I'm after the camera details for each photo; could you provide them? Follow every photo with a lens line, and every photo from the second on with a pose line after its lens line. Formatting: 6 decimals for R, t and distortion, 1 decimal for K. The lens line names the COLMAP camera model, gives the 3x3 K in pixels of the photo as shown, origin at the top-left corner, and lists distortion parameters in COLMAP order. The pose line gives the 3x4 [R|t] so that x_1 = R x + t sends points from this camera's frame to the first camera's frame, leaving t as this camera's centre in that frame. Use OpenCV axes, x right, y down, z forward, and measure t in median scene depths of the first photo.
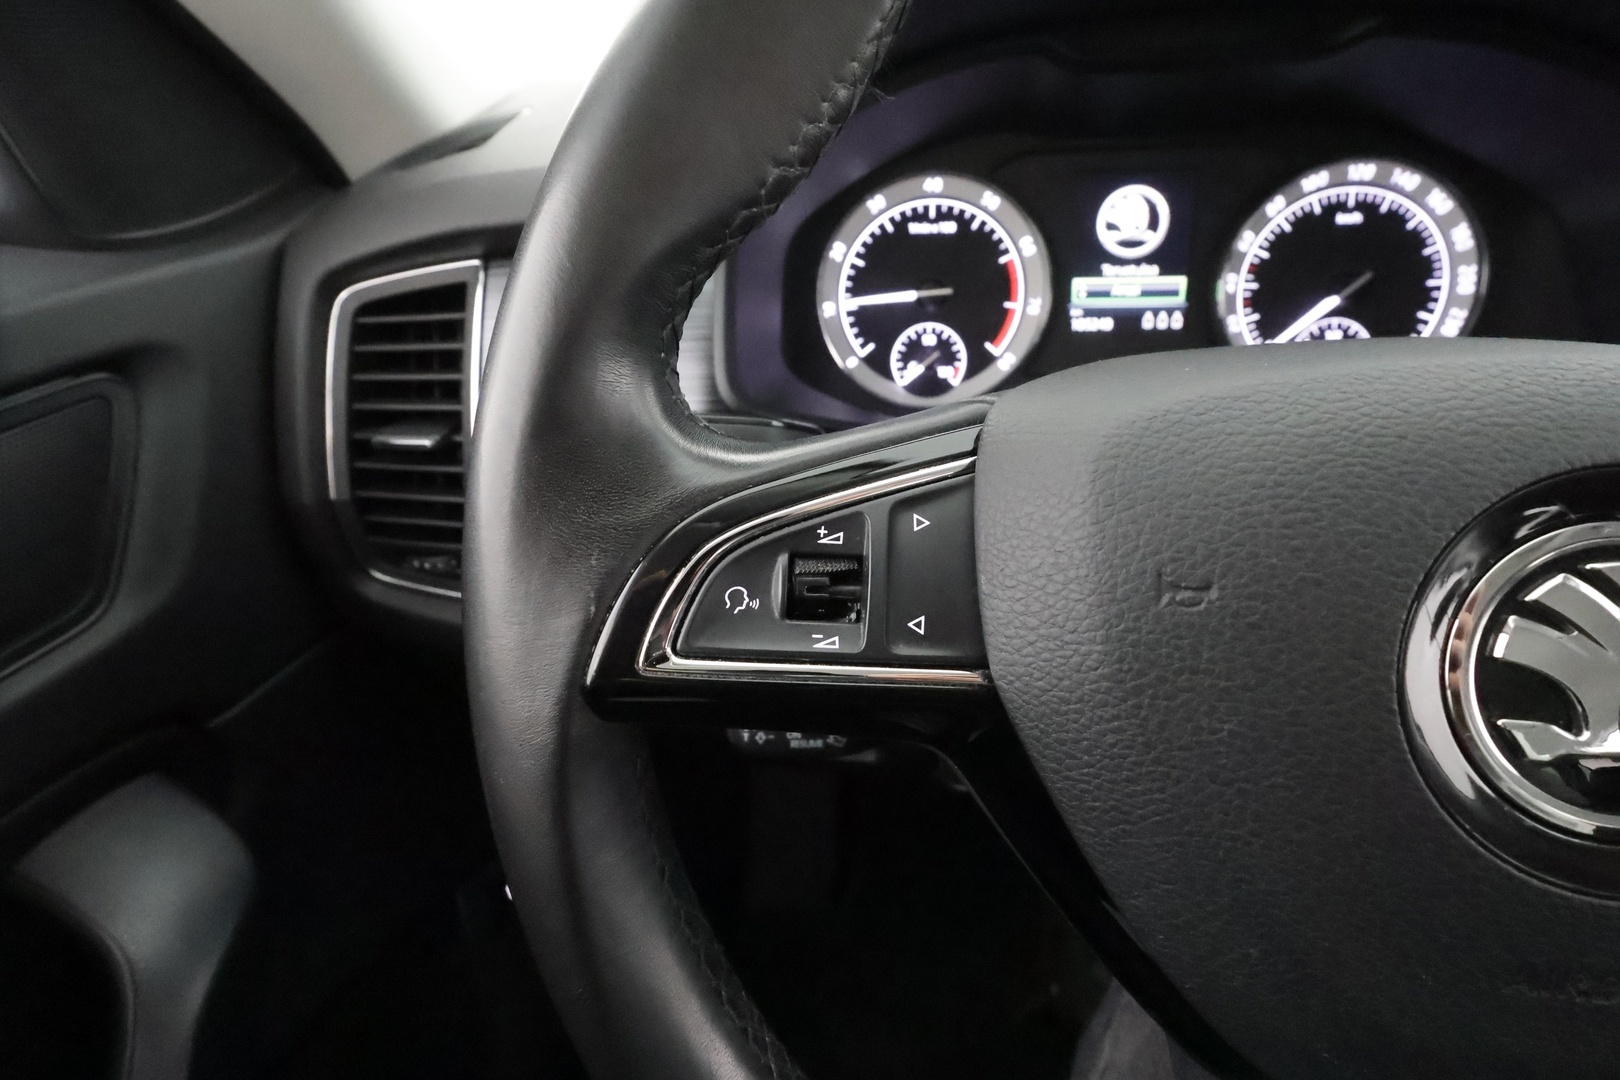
lens RADIAL K [[751.5, 0, 810.0], [0, 751.5, 540.0], [0, 0, 1]] dist [-0.002332, -0.001149]
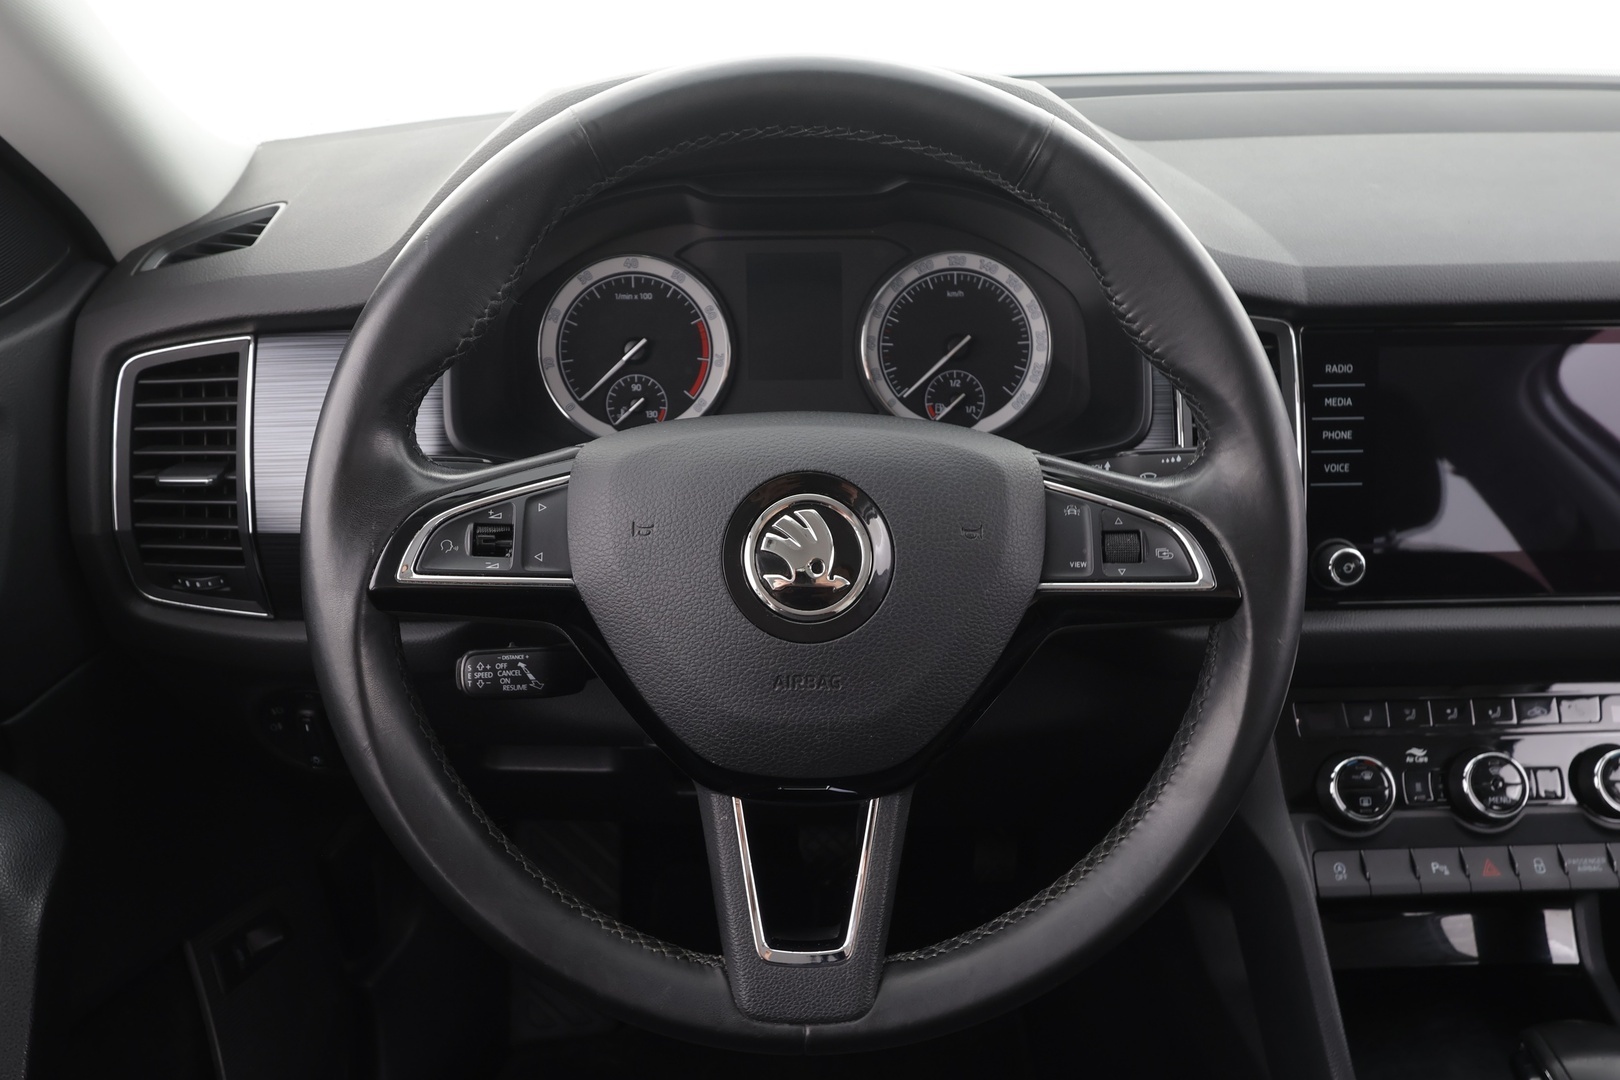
lens RADIAL K [[1172.7, 0, 810.0], [0, 1172.7, 540.0], [0, 0, 1]] dist [-0.006791, 0.004068]
pose [[0.988424, -0.028416, 0.149035, 0.175133], [0.040813, 0.995895, -0.080789, 0.156502], [-0.146128, 0.085936, 0.985526, -0.989650]]
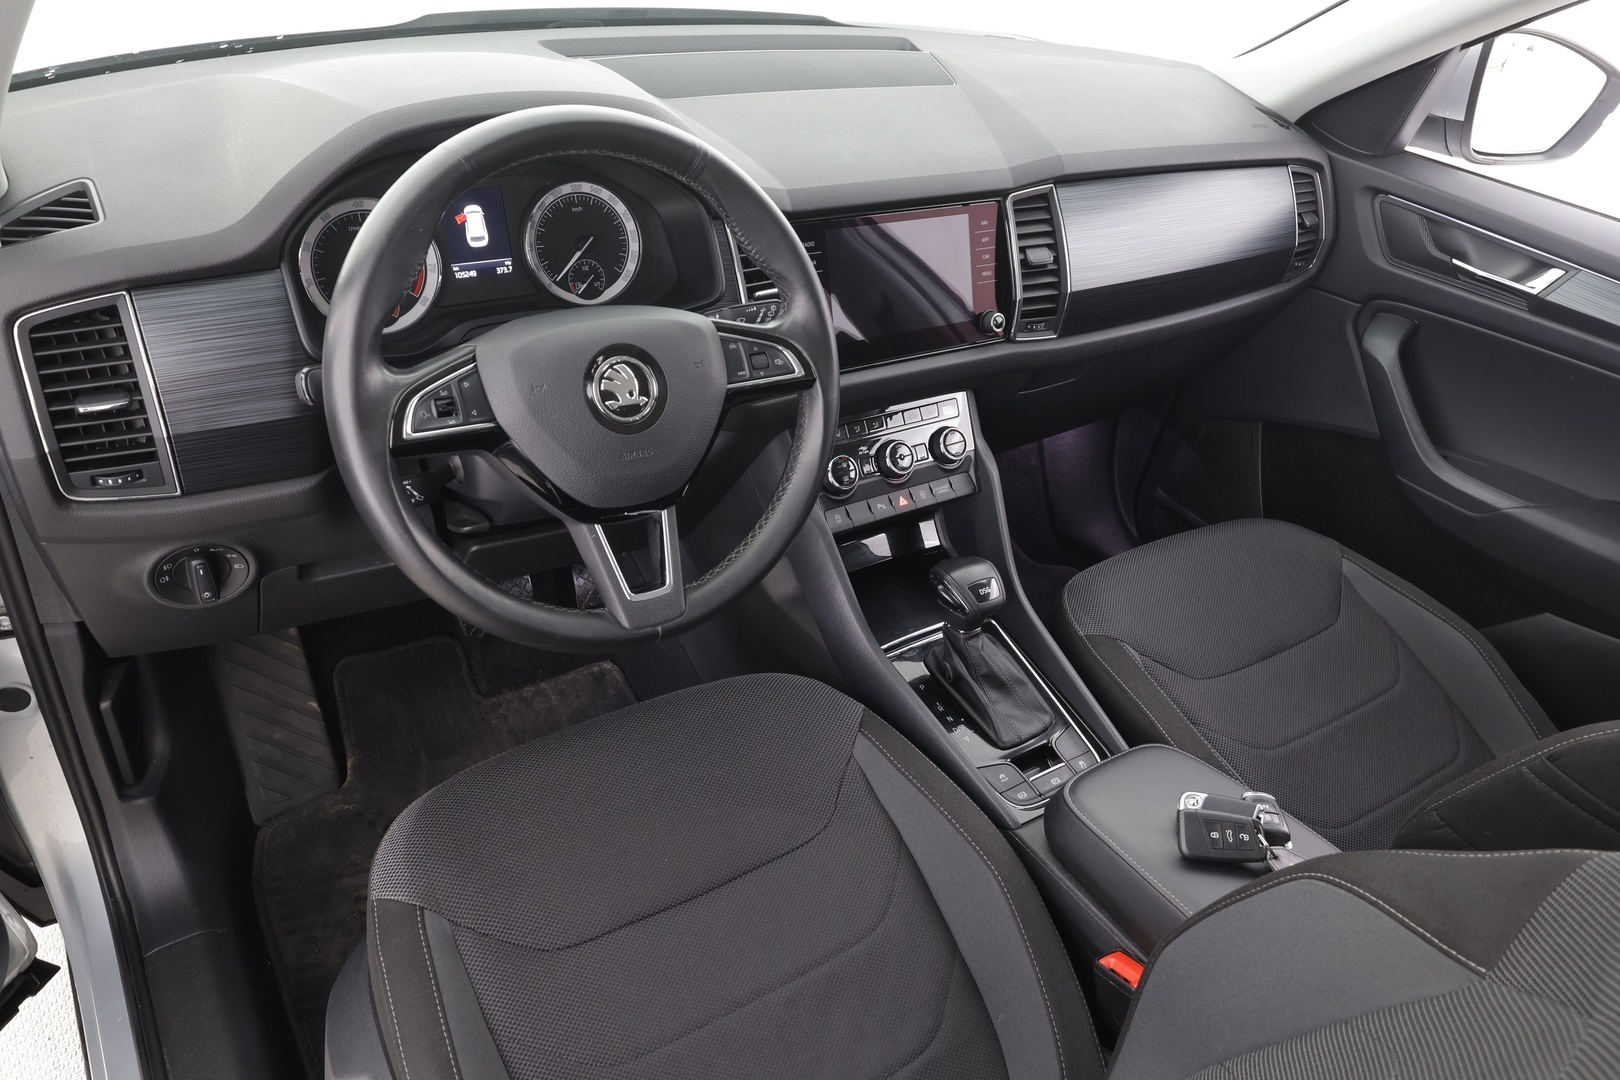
lens RADIAL K [[1102.4, 0, 810.0], [0, 1102.4, 540.0], [0, 0, 1]] dist [0.000346, -0.002370]
pose [[0.755510, -0.258880, 0.601818, -0.866860], [0.203593, 0.965908, 0.159911, 0.081548], [-0.622699, 0.001711, 0.782460, -1.809407]]
